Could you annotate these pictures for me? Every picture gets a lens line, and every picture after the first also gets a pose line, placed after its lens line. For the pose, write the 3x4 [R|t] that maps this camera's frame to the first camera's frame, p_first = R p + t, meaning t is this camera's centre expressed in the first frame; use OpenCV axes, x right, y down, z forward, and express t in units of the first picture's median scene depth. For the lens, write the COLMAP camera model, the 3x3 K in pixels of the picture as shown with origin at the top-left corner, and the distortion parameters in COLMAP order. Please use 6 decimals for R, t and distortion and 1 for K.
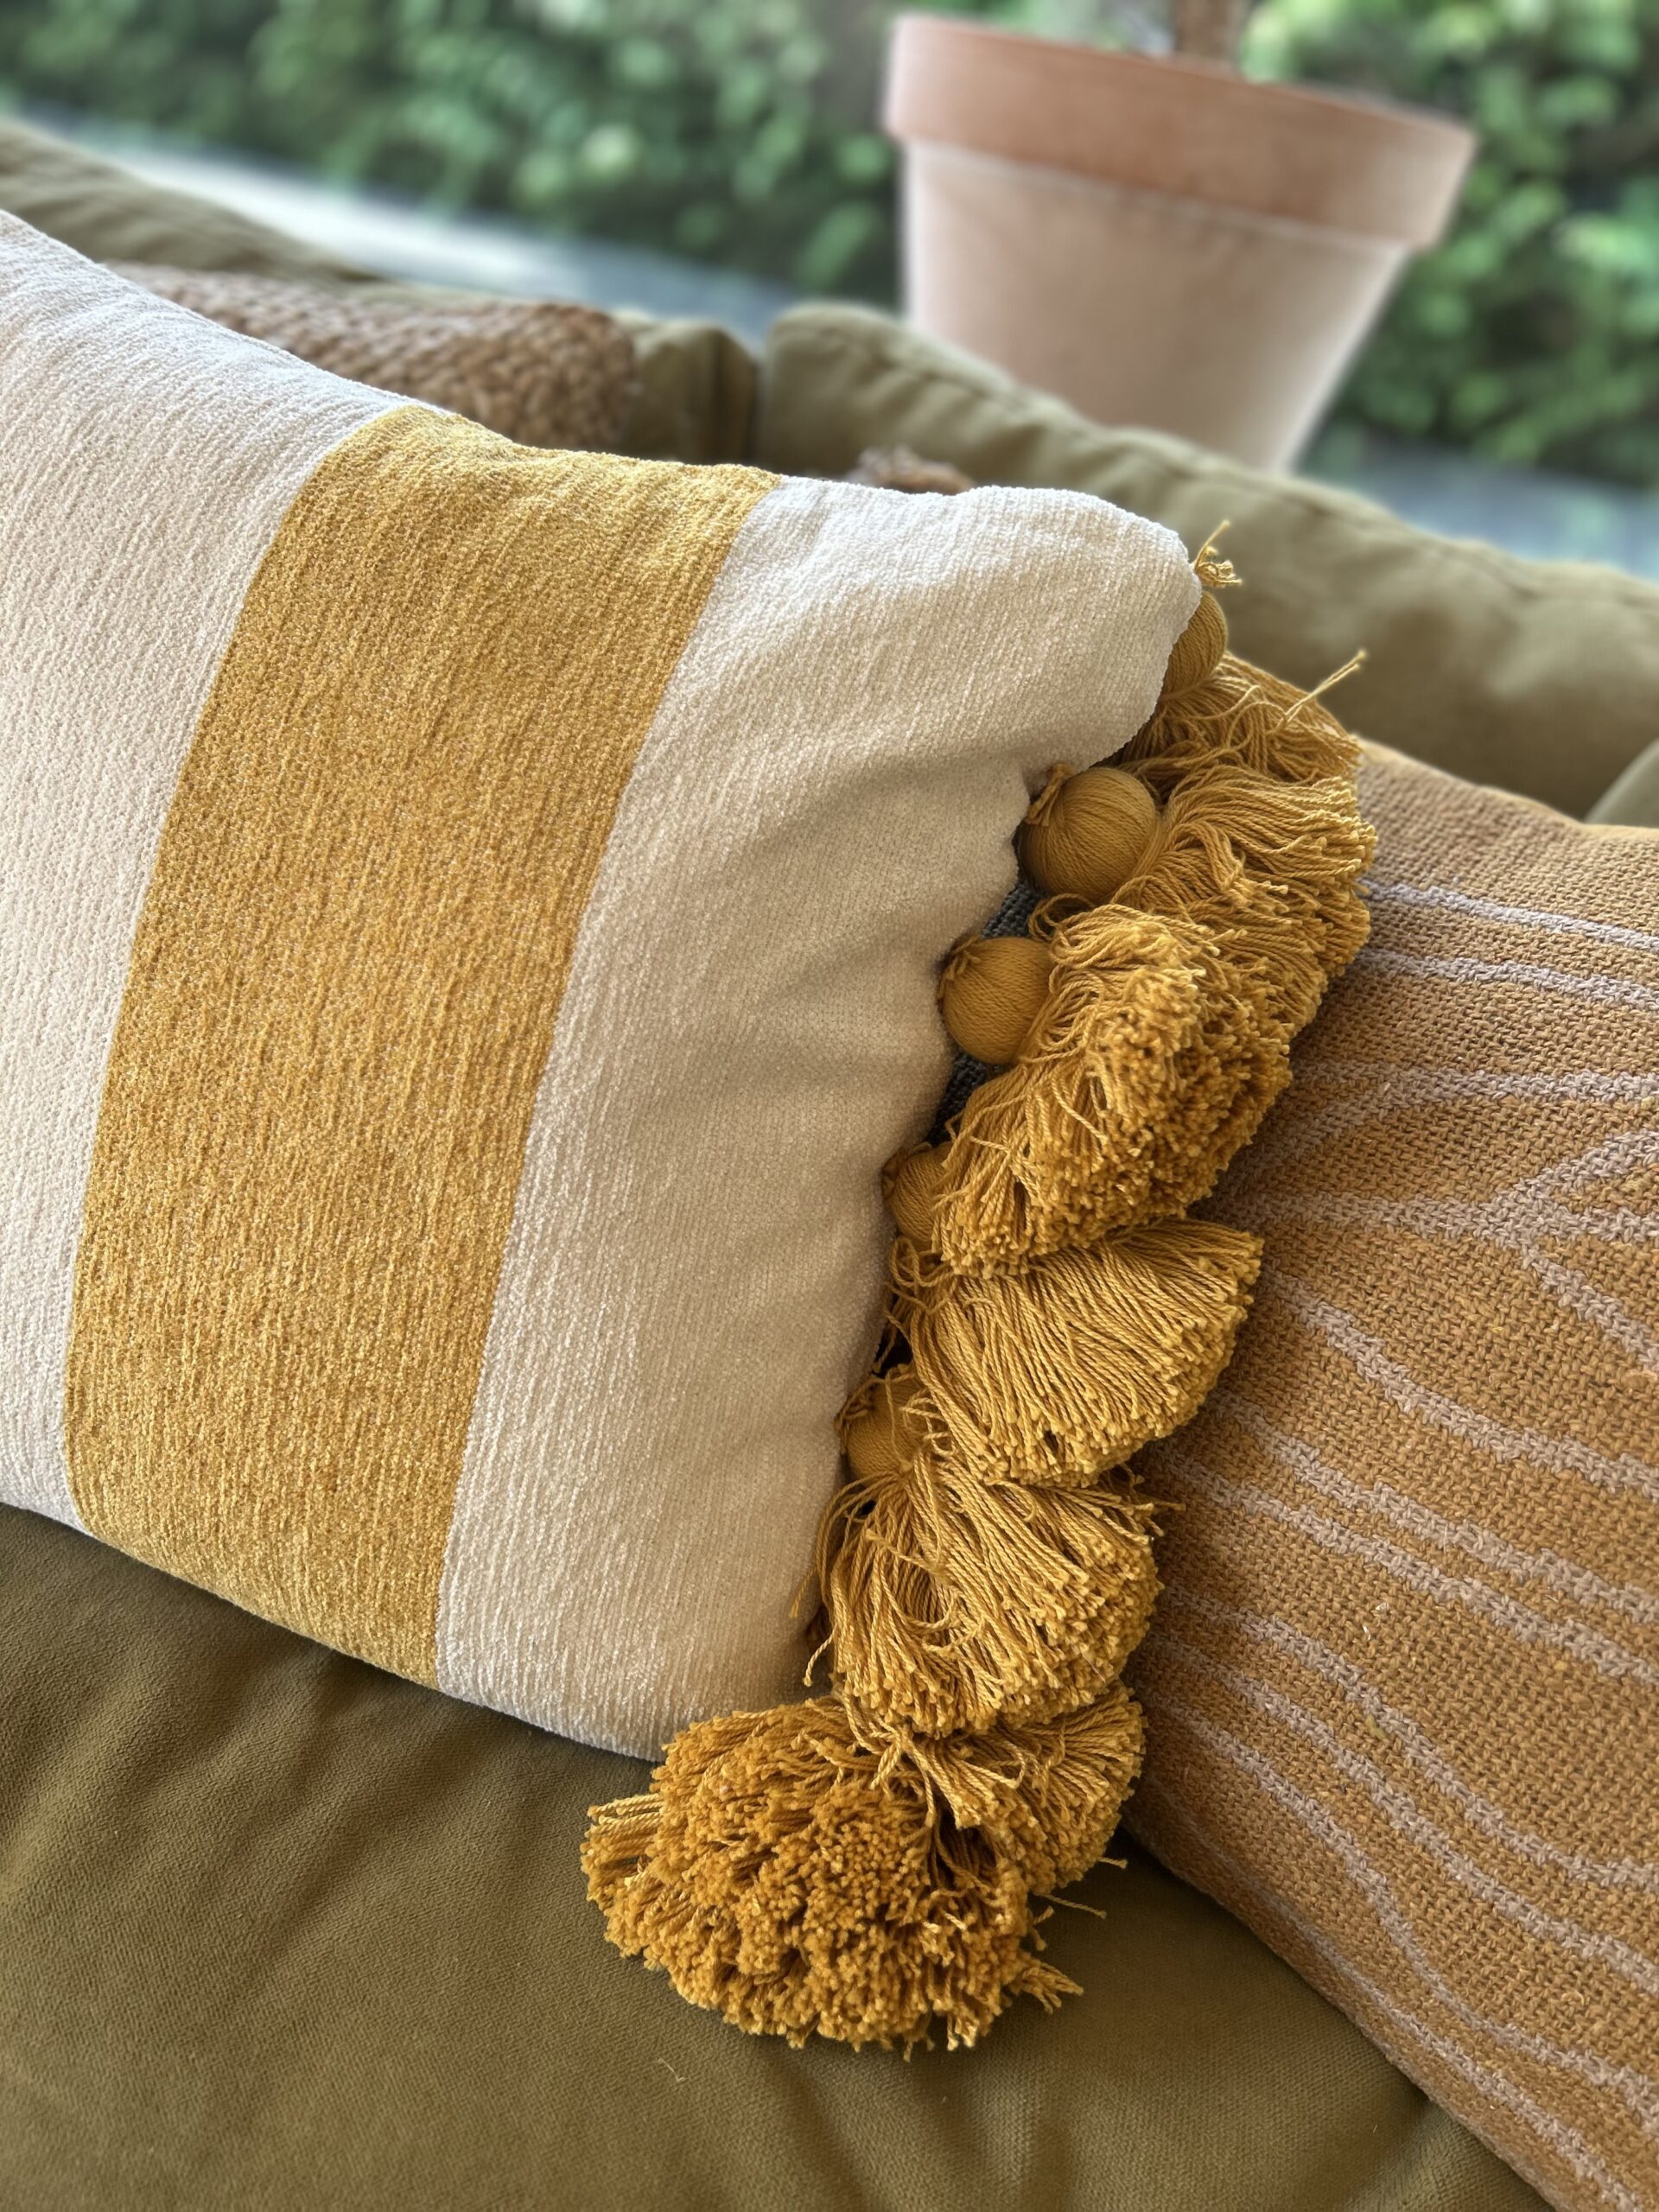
lens RADIAL K [[1688.3, 0, 817.4], [0, 1688.3, 1109.8], [0, 0, 1]] dist [0.060471, -0.078310]
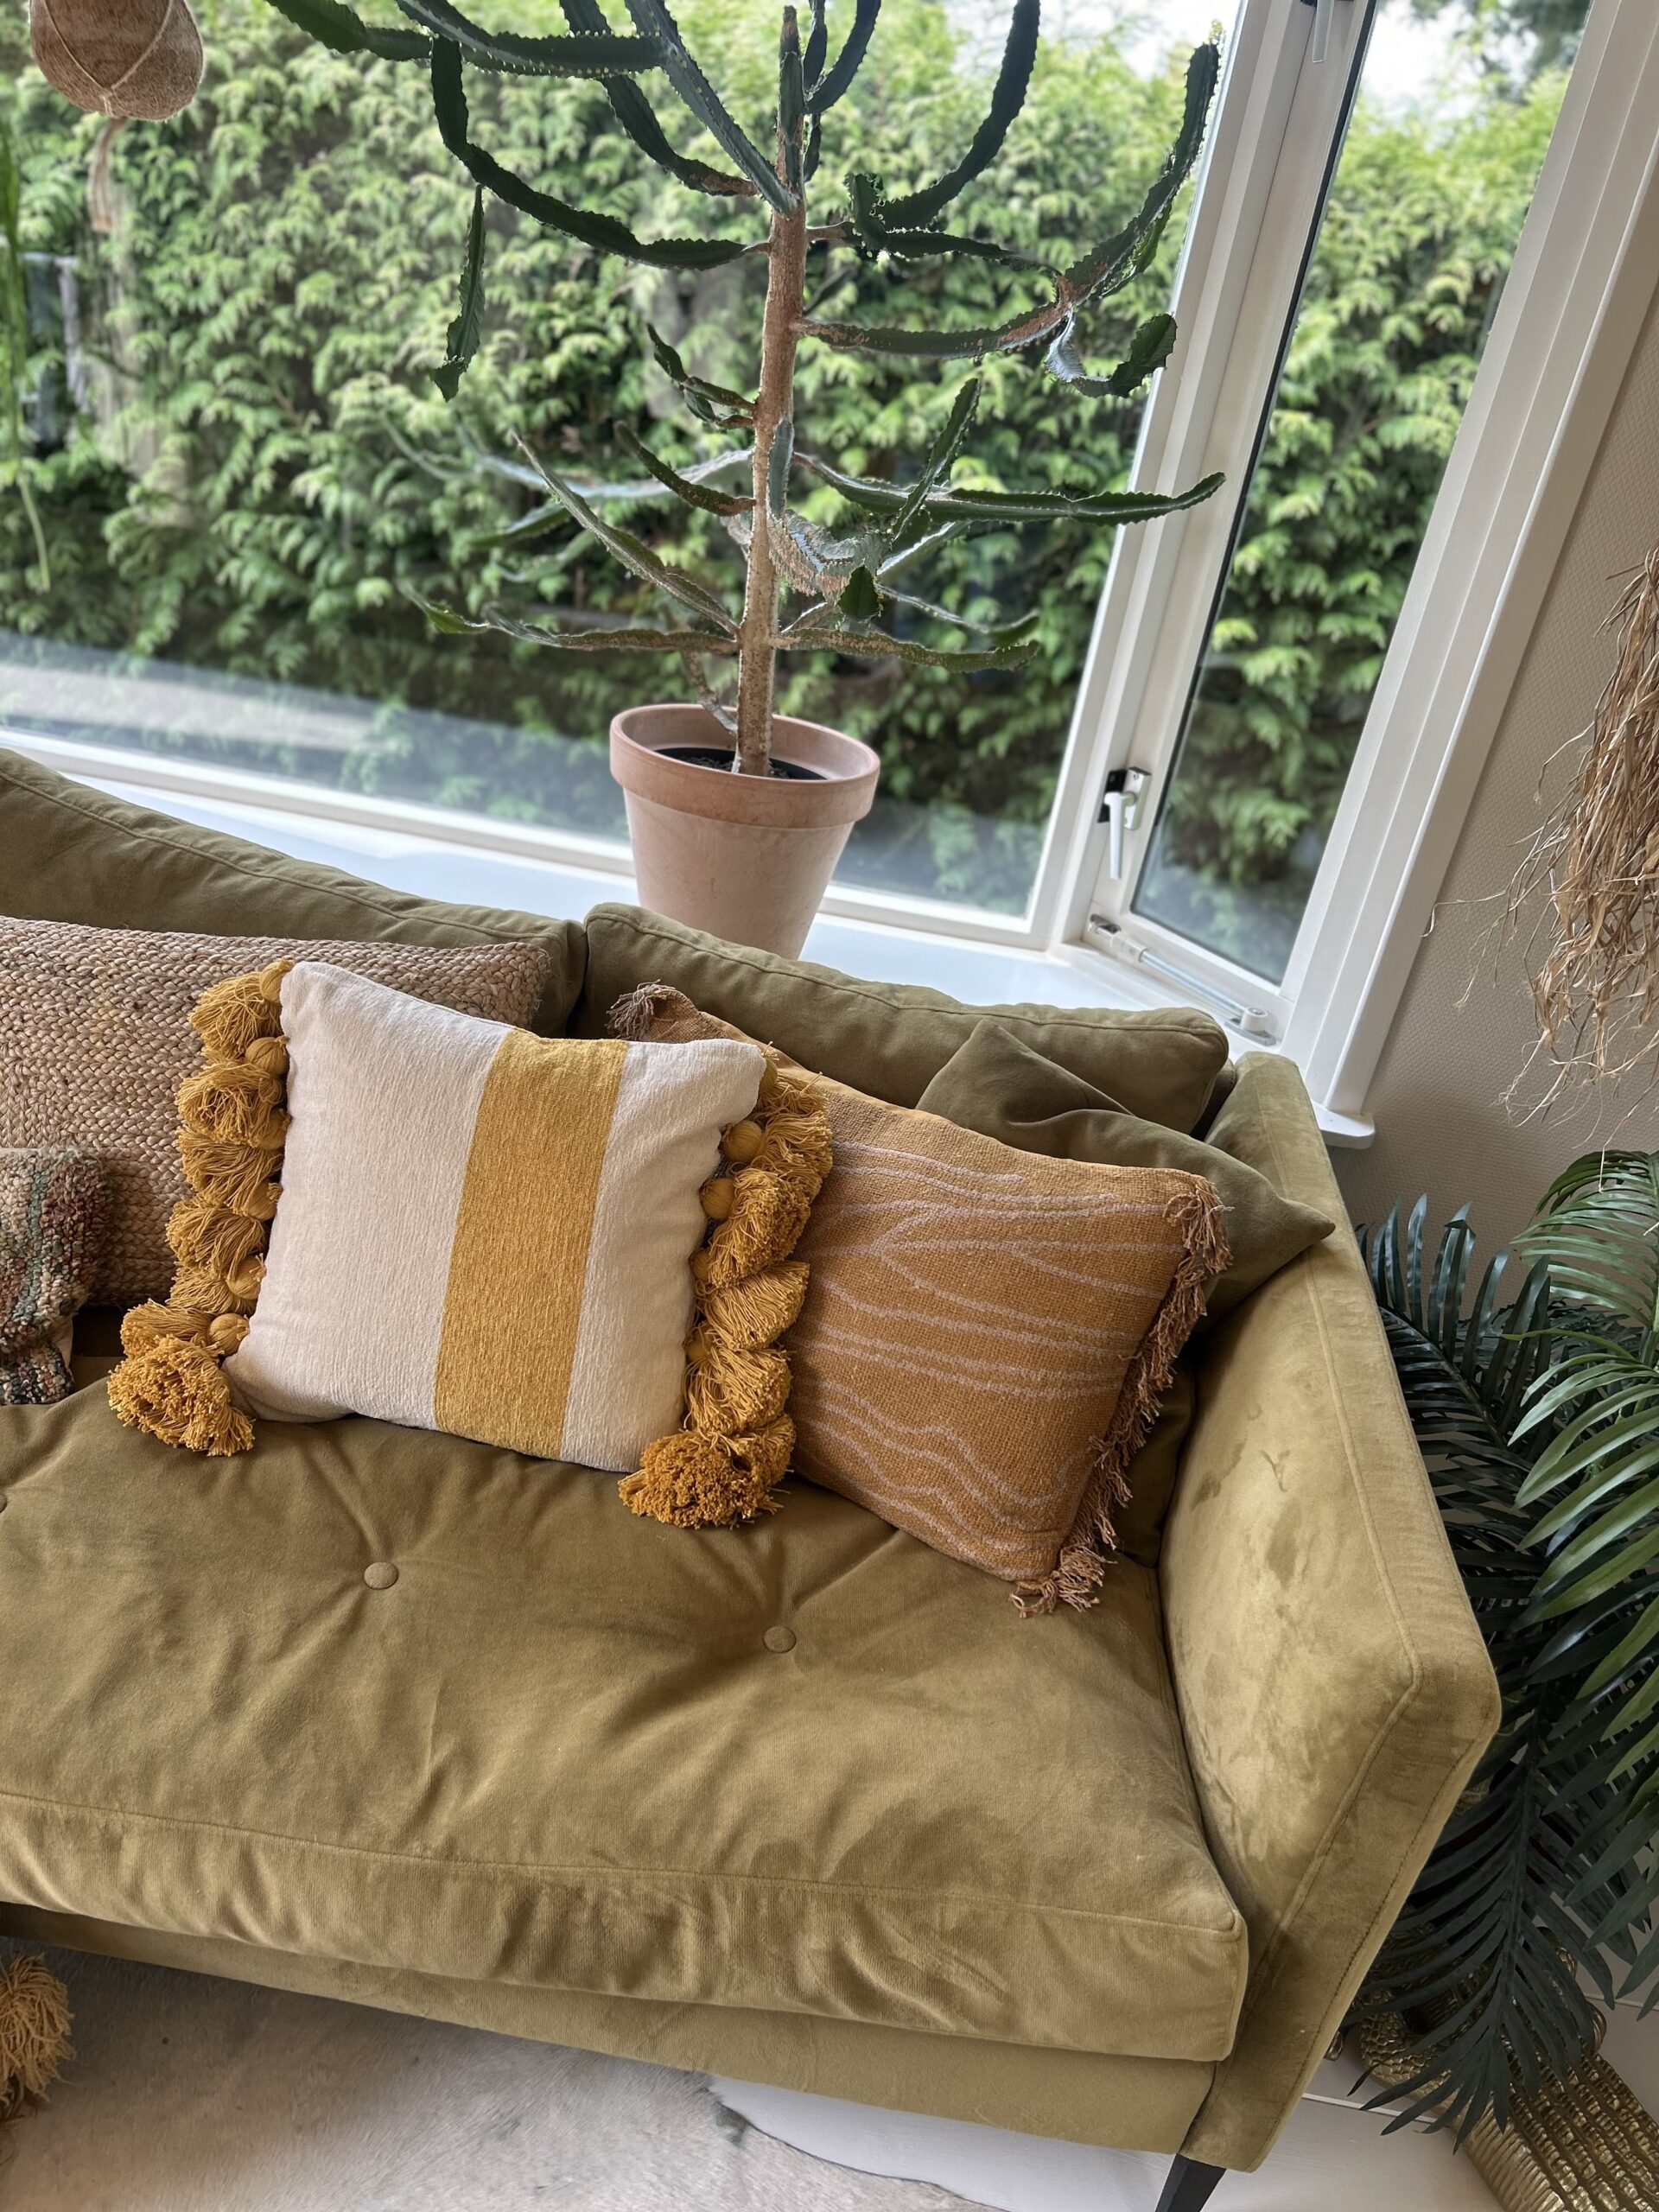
lens RADIAL K [[1688.3, 0, 824.0], [0, 1688.3, 1109.9], [0, 0, 1]] dist [0.060471, -0.078310]
pose [[0.978077, -0.117203, 0.172131, -0.229576], [0.126352, 0.991046, -0.043157, -0.072971], [-0.165532, 0.063960, 0.984128, -2.187216]]
